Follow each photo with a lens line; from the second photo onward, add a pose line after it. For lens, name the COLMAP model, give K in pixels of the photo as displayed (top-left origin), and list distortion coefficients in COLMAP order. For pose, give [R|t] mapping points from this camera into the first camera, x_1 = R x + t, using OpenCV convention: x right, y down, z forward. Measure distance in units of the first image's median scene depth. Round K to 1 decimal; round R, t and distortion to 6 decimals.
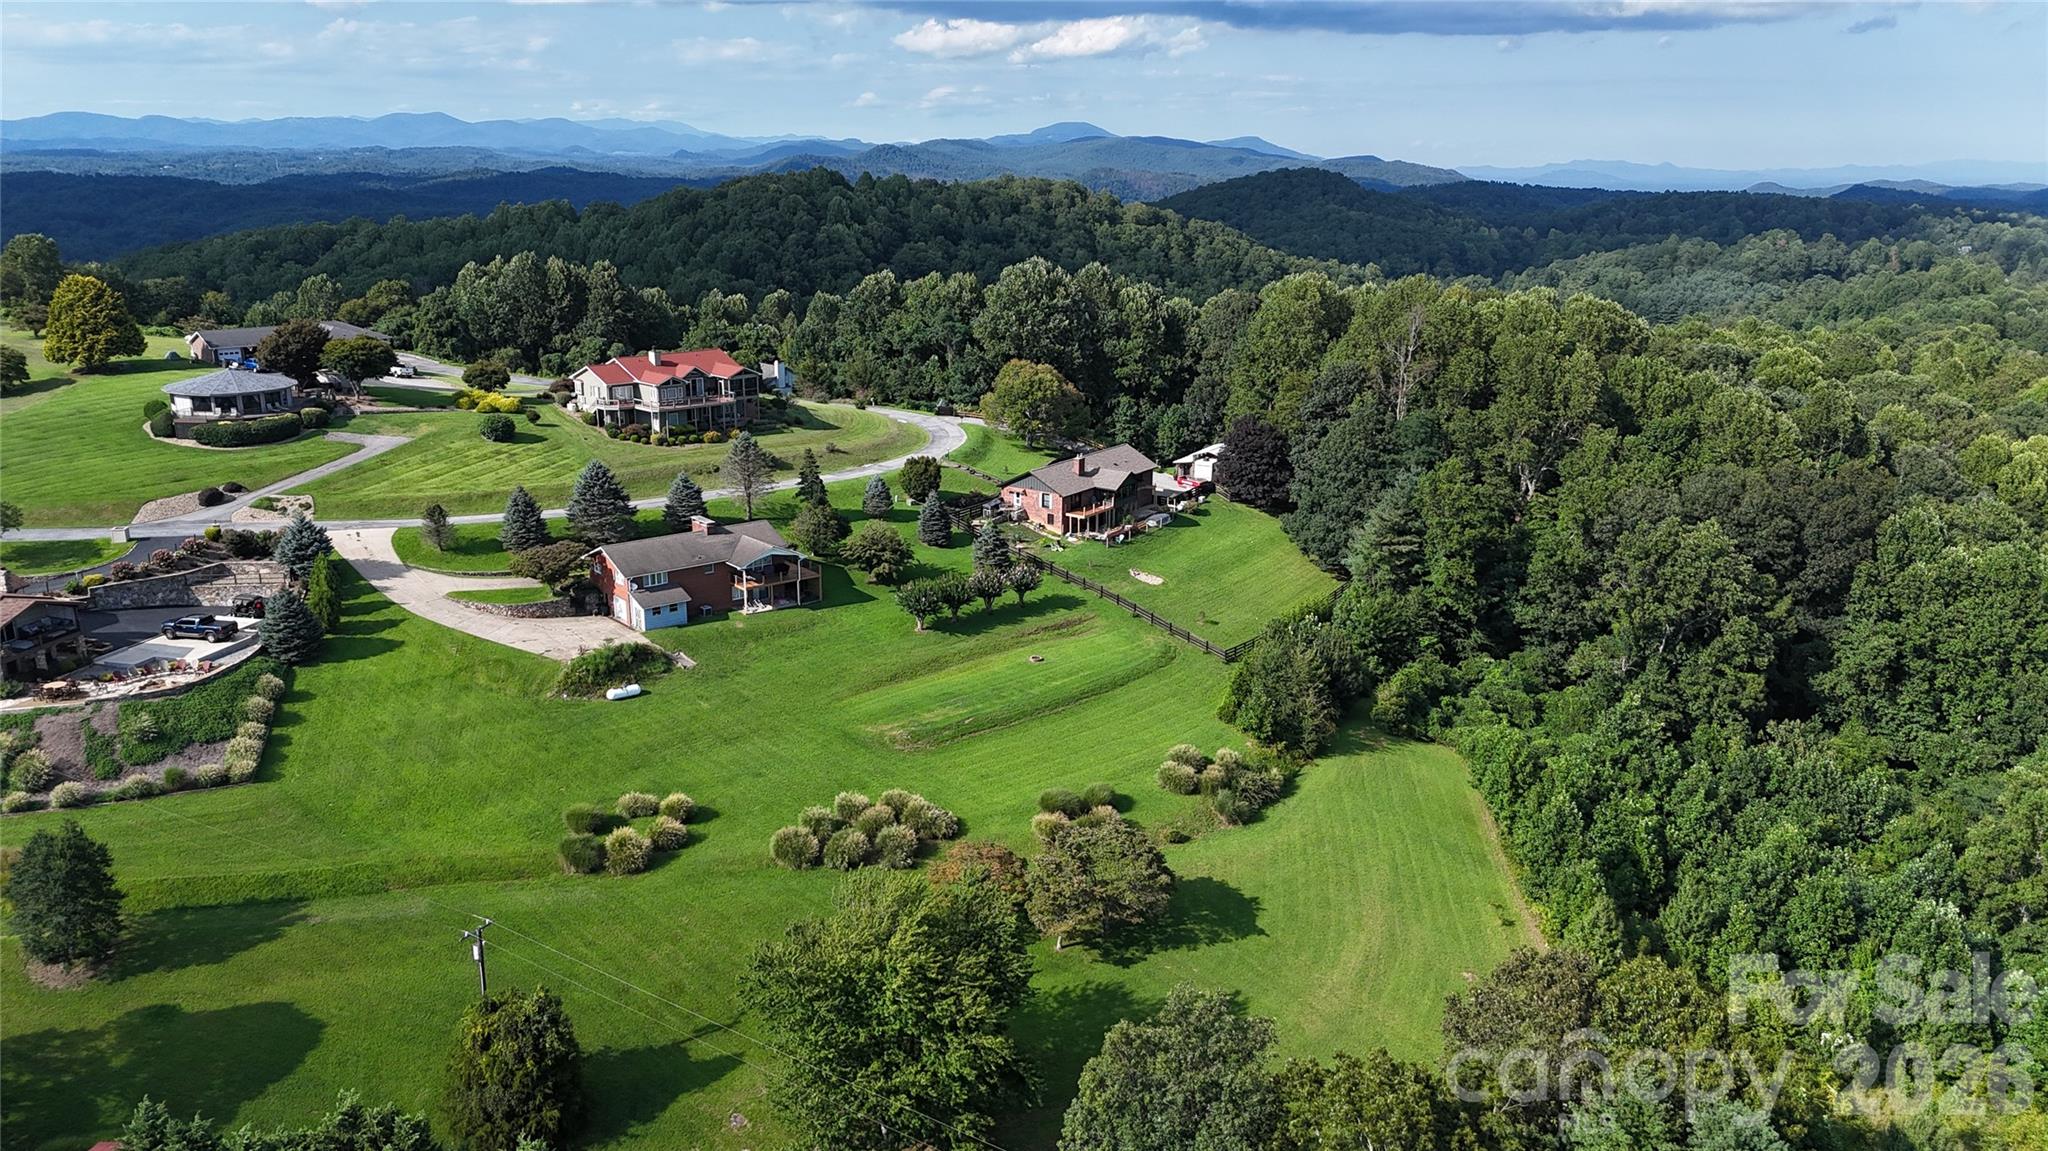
lens RADIAL K [[1503.7, 0, 1032.1], [0, 1503.7, 559.8], [0, 0, 1]] dist [0.084443, -0.087770]
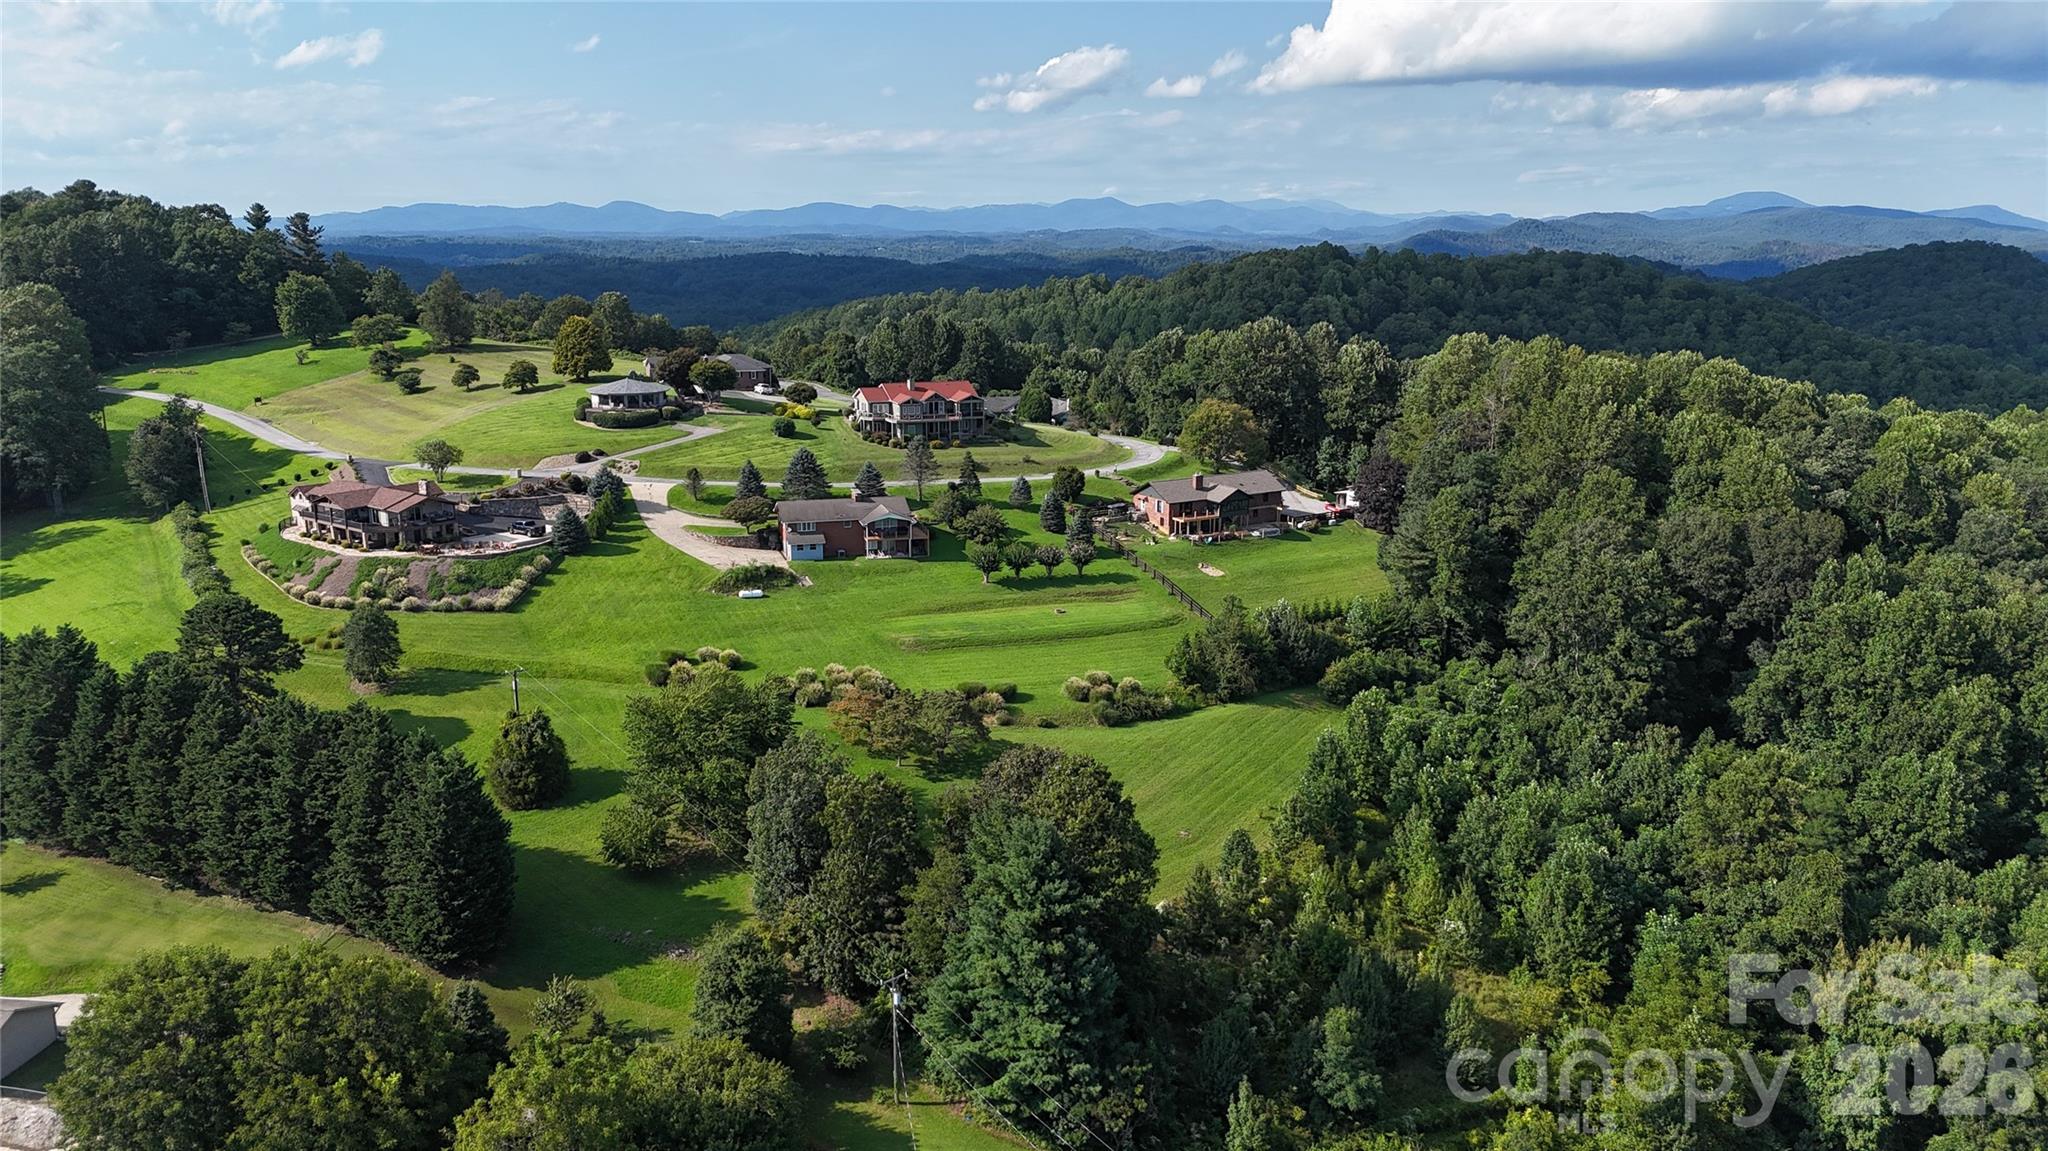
lens RADIAL K [[1503.7, 0, 1037.3], [0, 1503.7, 576.9], [0, 0, 1]] dist [0.084443, -0.087770]
pose [[0.917887, 0.084637, -0.387711, 0.486460], [-0.099050, 0.994932, -0.017304, 0.060357], [0.384282, 0.054286, 0.921619, -0.215981]]
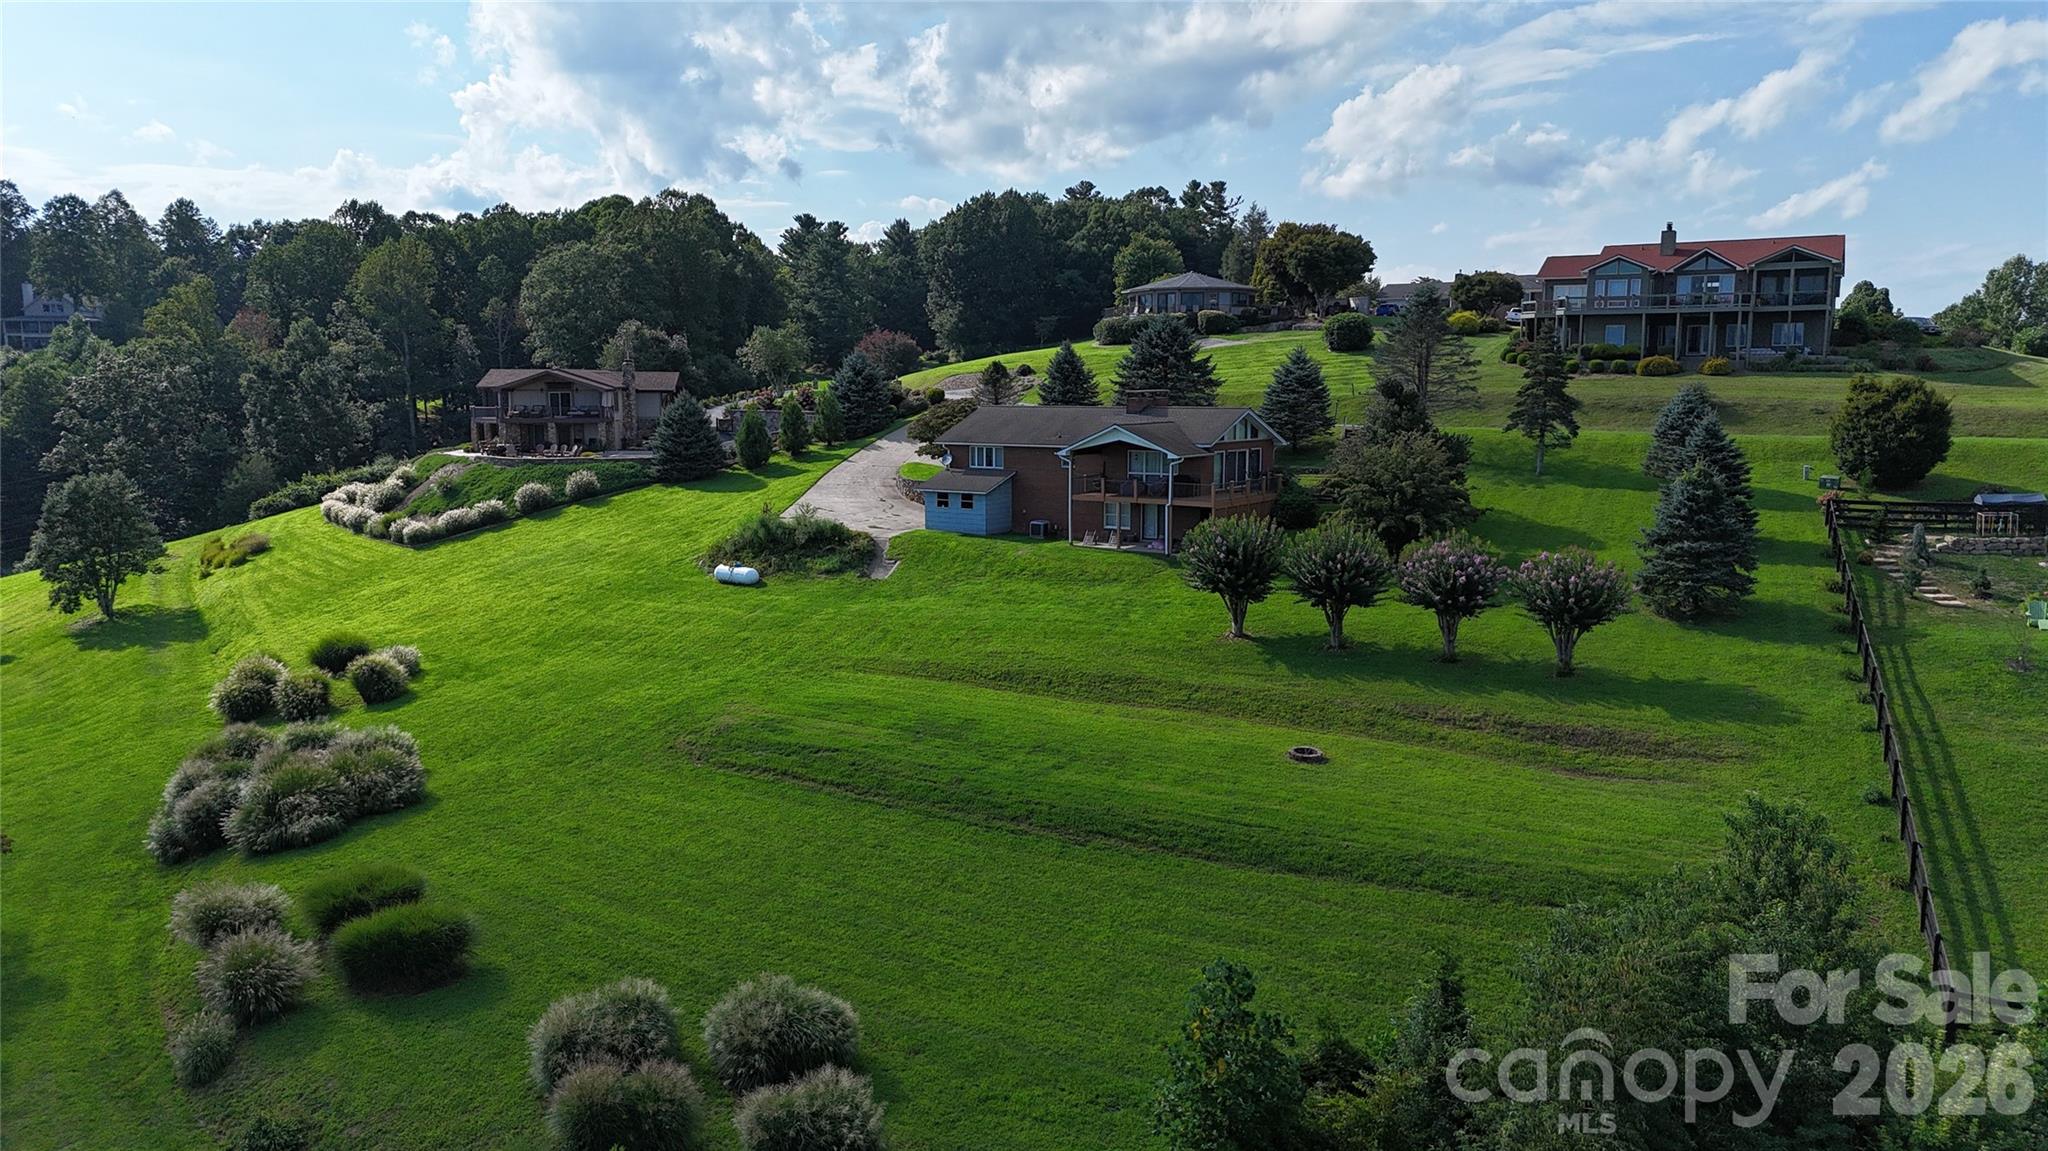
lens RADIAL K [[1503.7, 0, 1031.1], [0, 1503.7, 570.8], [0, 0, 1]] dist [0.084443, -0.087770]
pose [[0.265360, 0.111522, -0.957678, 0.315905], [-0.248761, 0.967576, 0.043746, 0.024927], [0.931505, 0.226625, 0.284499, 0.822644]]
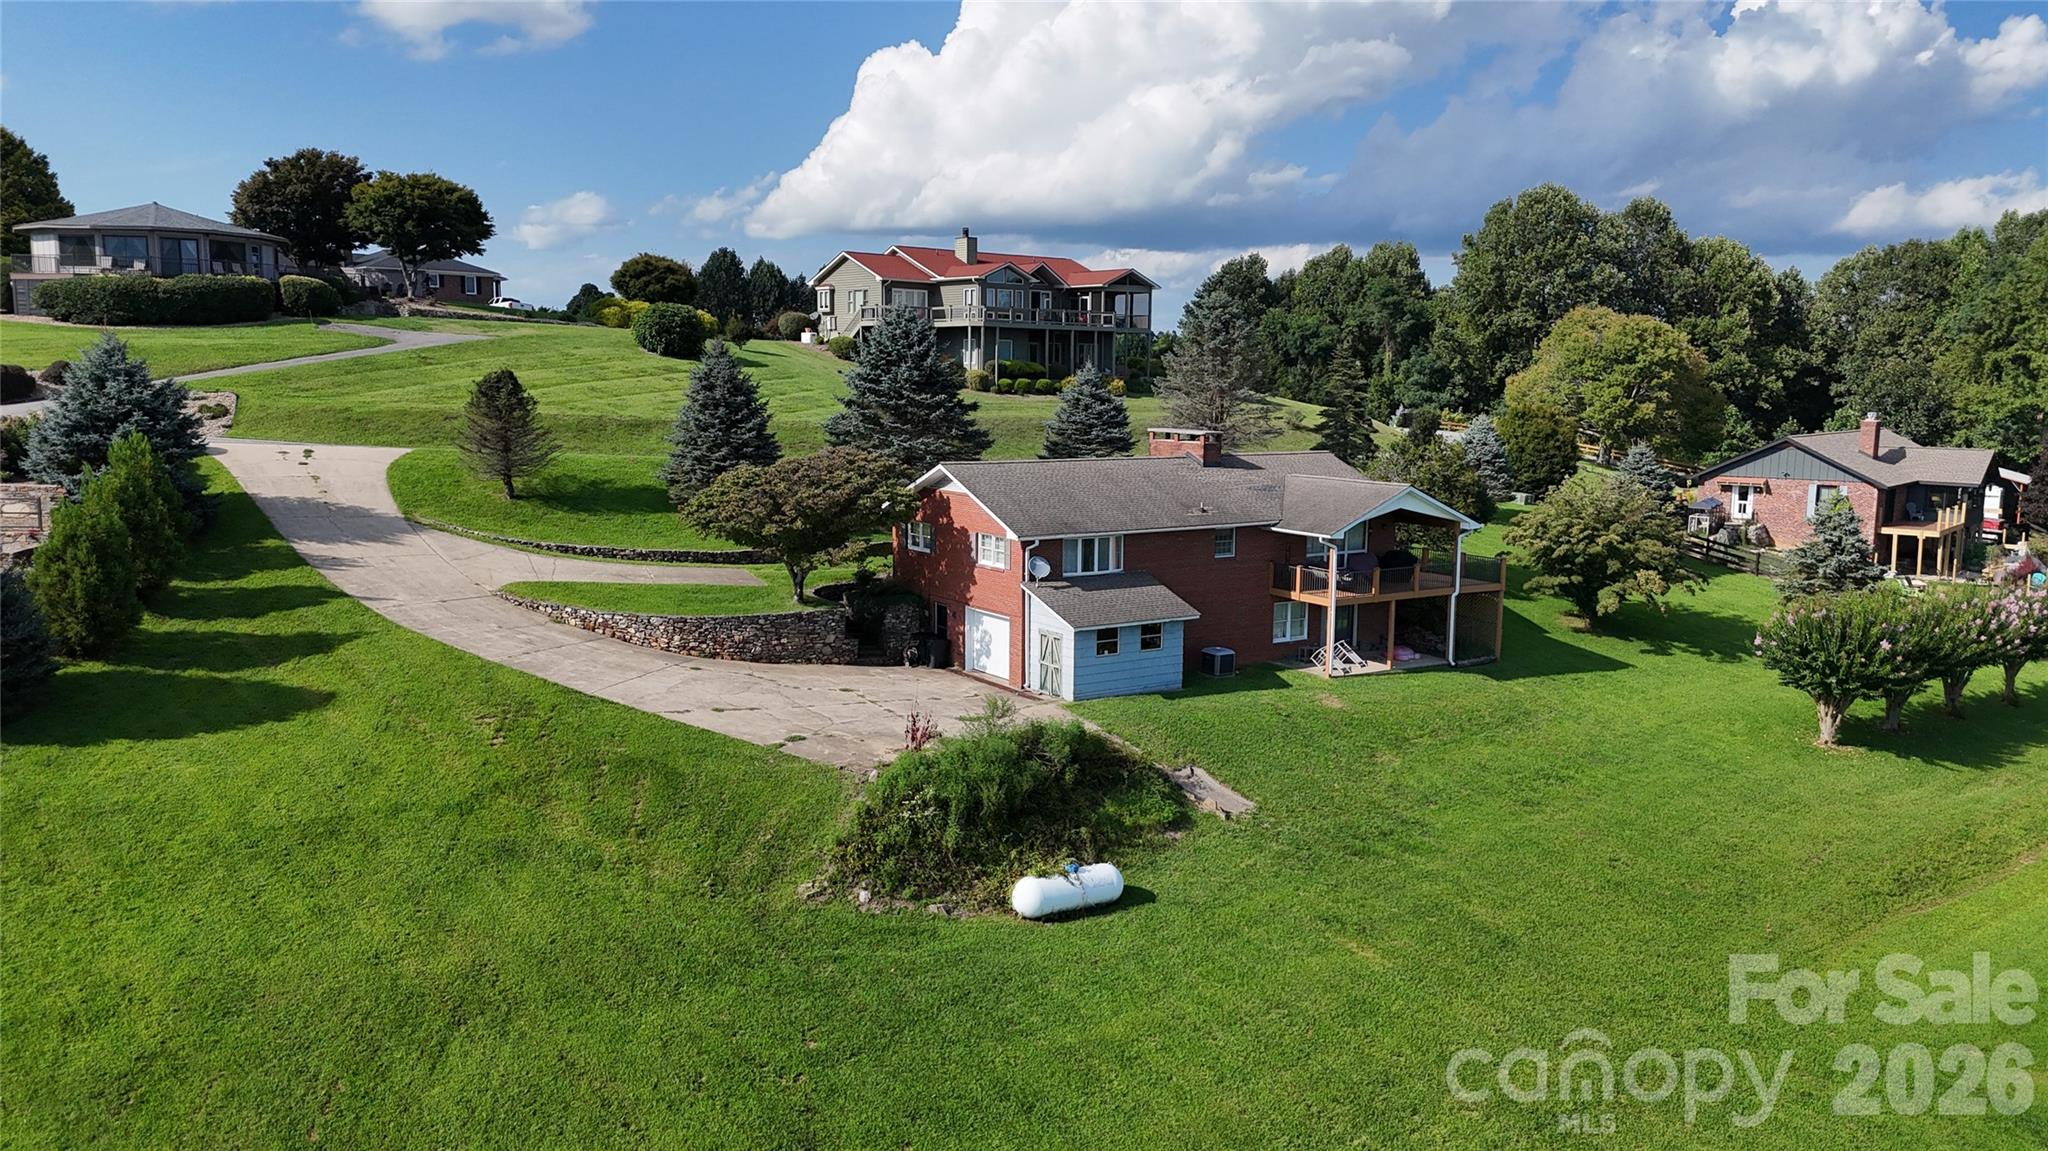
lens RADIAL K [[1503.7, 0, 1037.0], [0, 1503.7, 566.0], [0, 0, 1]] dist [0.084443, -0.087770]
pose [[0.995093, 0.013870, -0.097966, -0.219524], [-0.027114, 0.990450, -0.135182, 0.058718], [0.095156, 0.137175, 0.985966, 0.637892]]
